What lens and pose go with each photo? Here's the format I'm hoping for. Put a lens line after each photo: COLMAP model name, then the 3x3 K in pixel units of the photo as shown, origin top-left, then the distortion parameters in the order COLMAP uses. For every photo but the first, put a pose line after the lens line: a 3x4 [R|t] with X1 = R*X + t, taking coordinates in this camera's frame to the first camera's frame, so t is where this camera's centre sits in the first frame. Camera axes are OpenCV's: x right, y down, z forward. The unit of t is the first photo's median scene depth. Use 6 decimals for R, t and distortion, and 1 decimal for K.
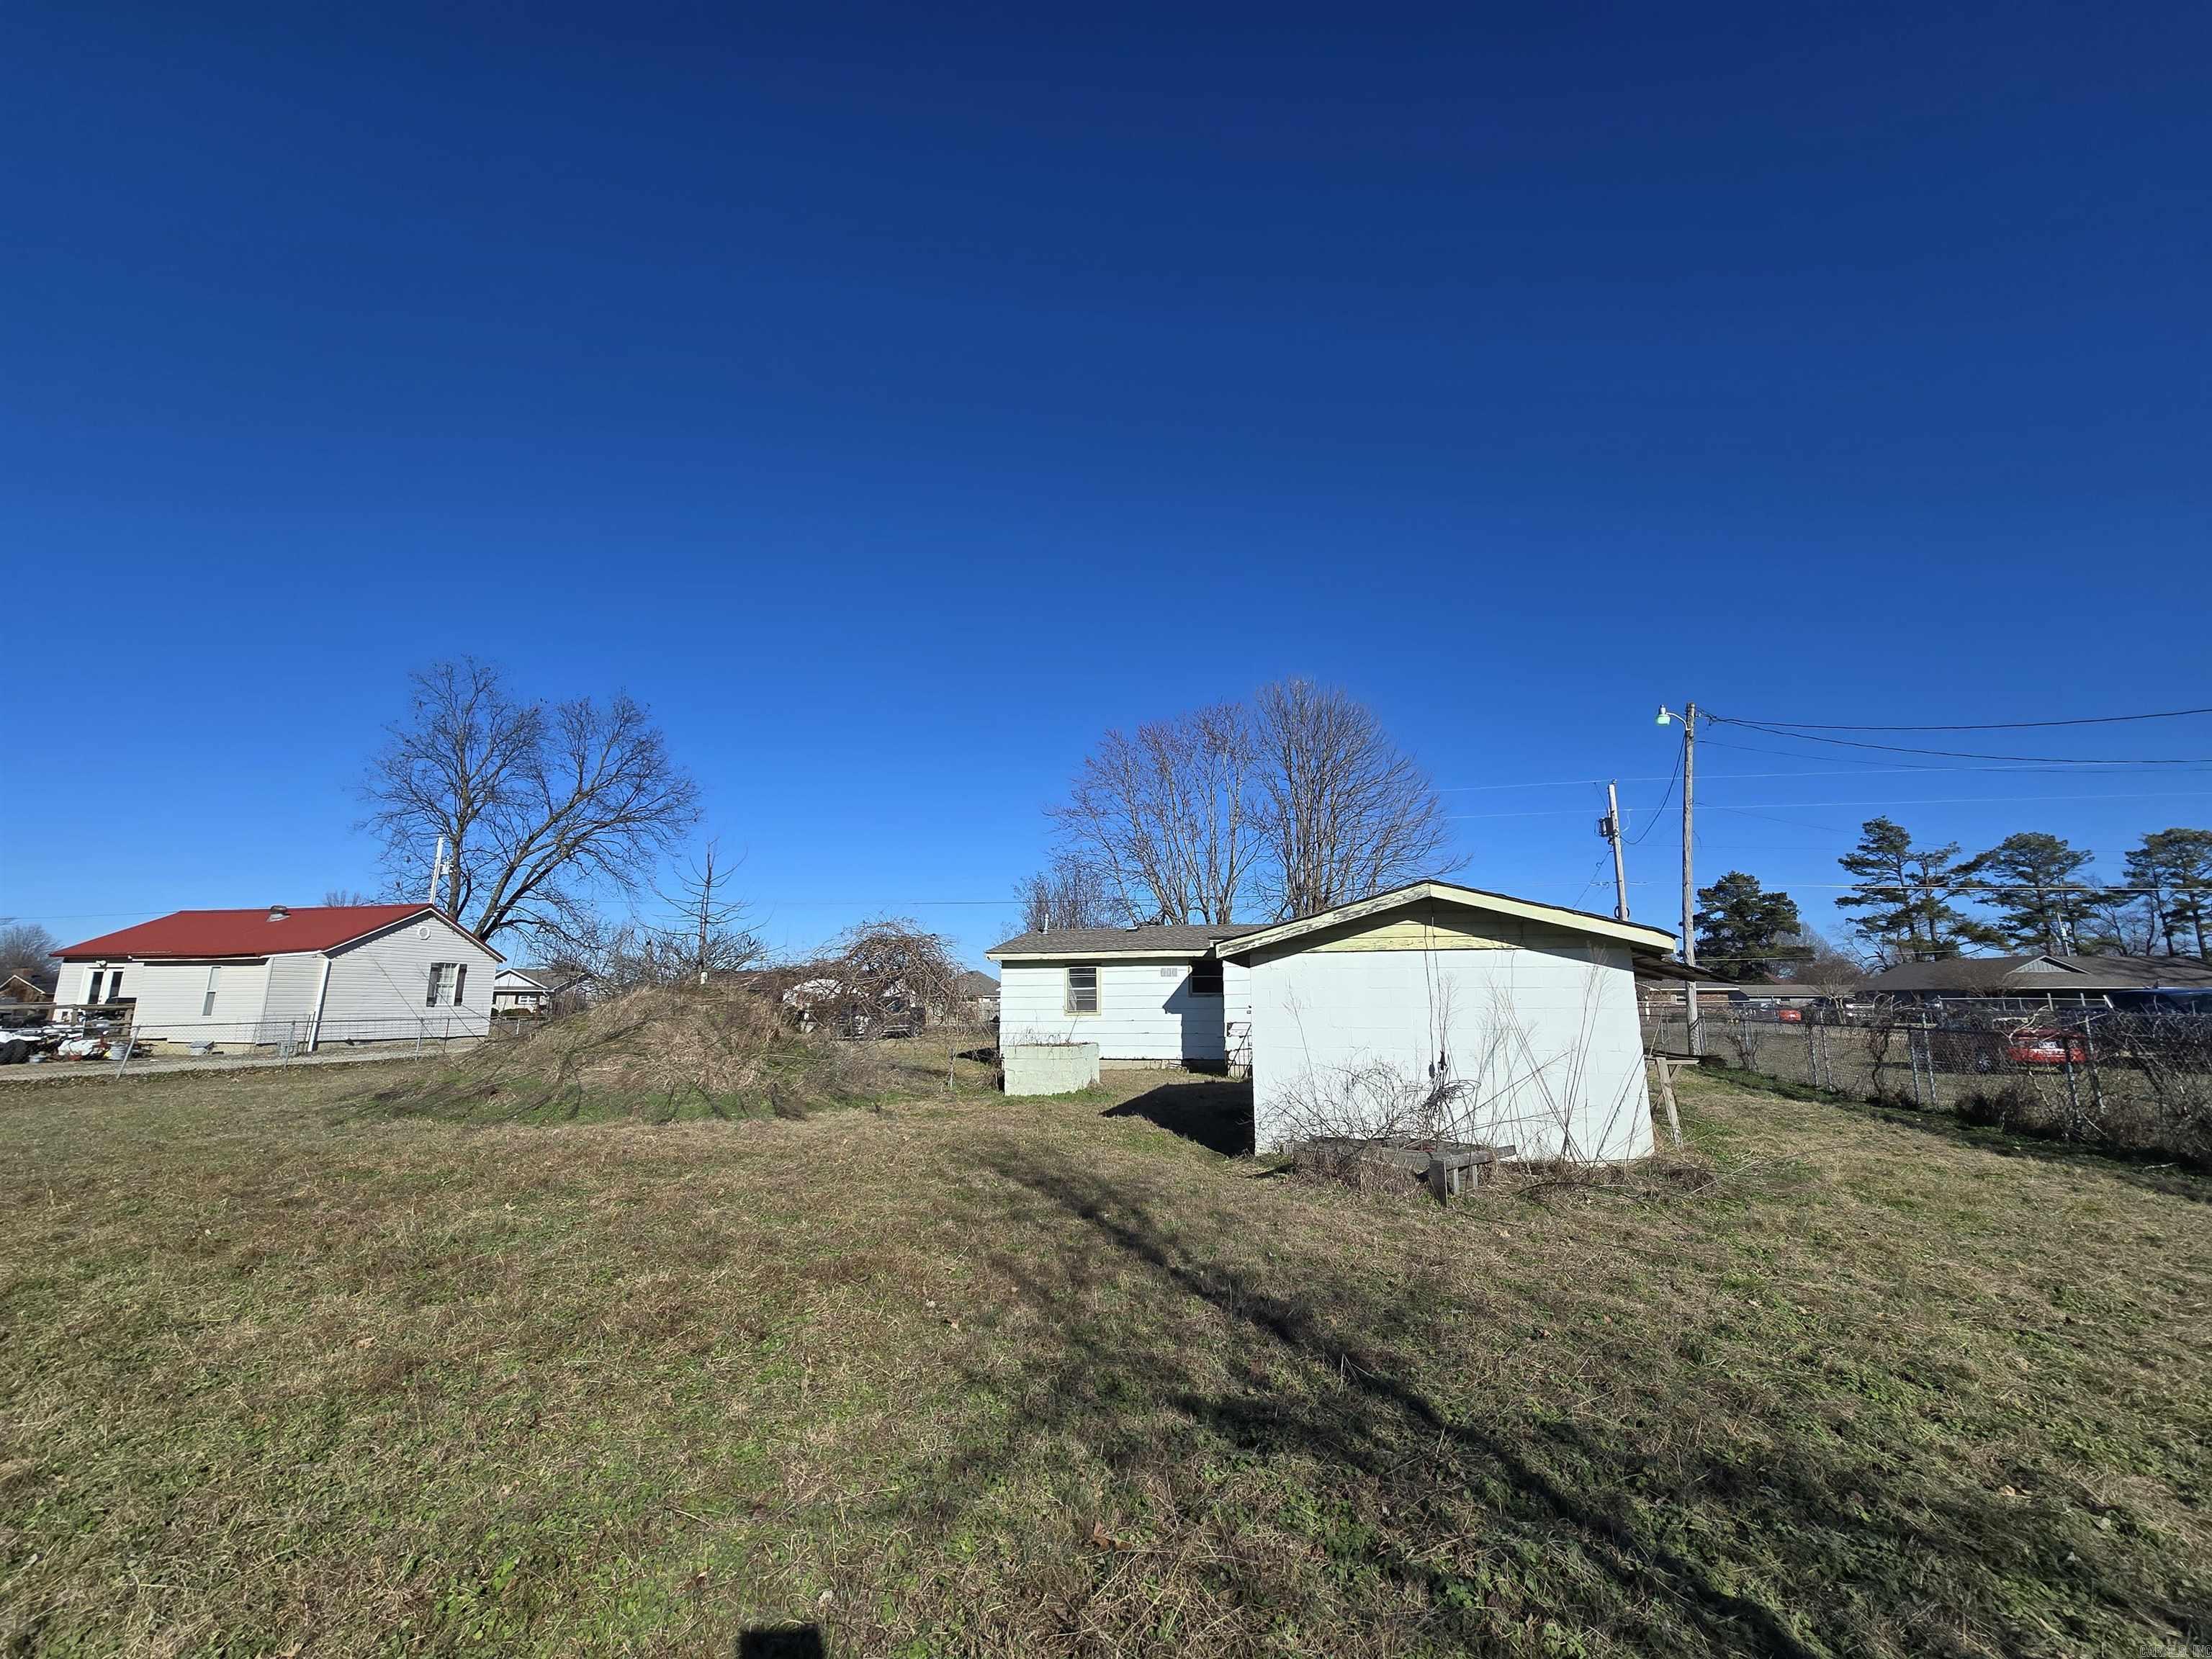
lens RADIAL K [[909.6, 0, 1097.7], [0, 909.6, 827.4], [0, 0, 1]] dist [-0.003202, 0.000284]
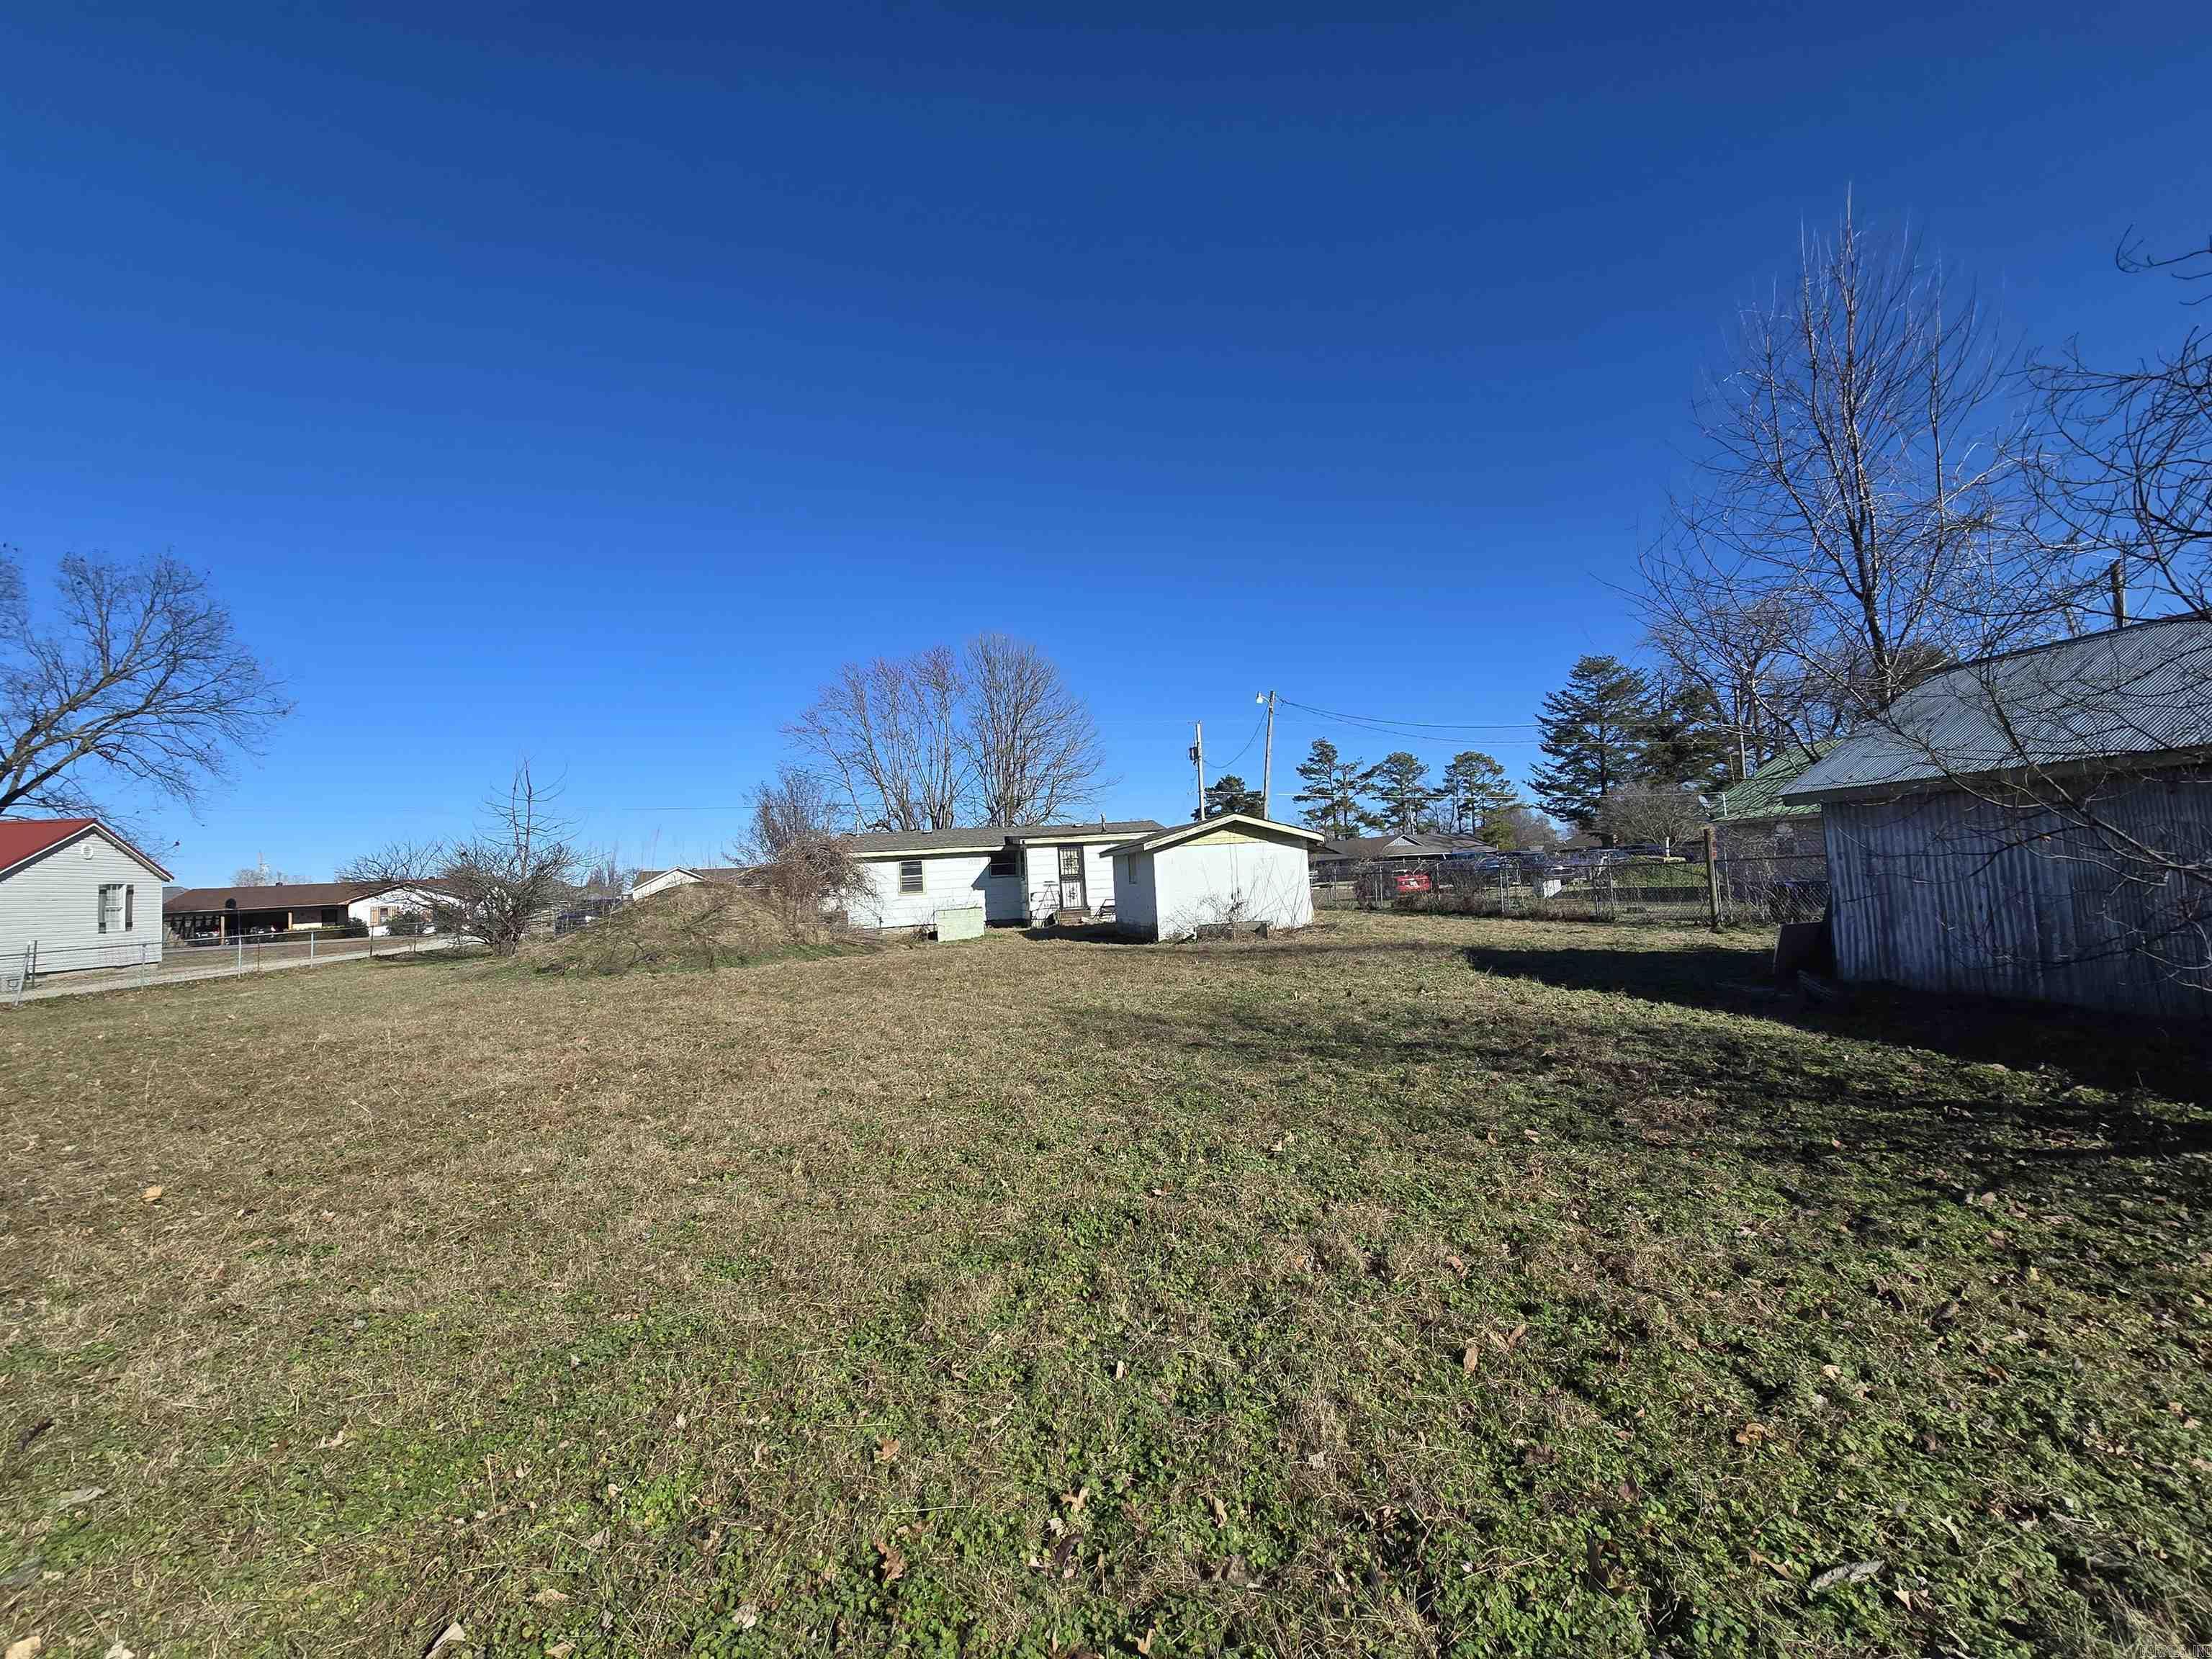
lens RADIAL K [[905.0, 0, 1106.0], [0, 905.0, 829.5], [0, 0, 1]] dist [-0.002302, 0.000572]
pose [[0.880930, -0.019328, 0.472852, -0.096486], [-0.037234, 0.993238, 0.109967, -0.013188], [-0.471779, -0.114479, 0.874253, -0.079437]]
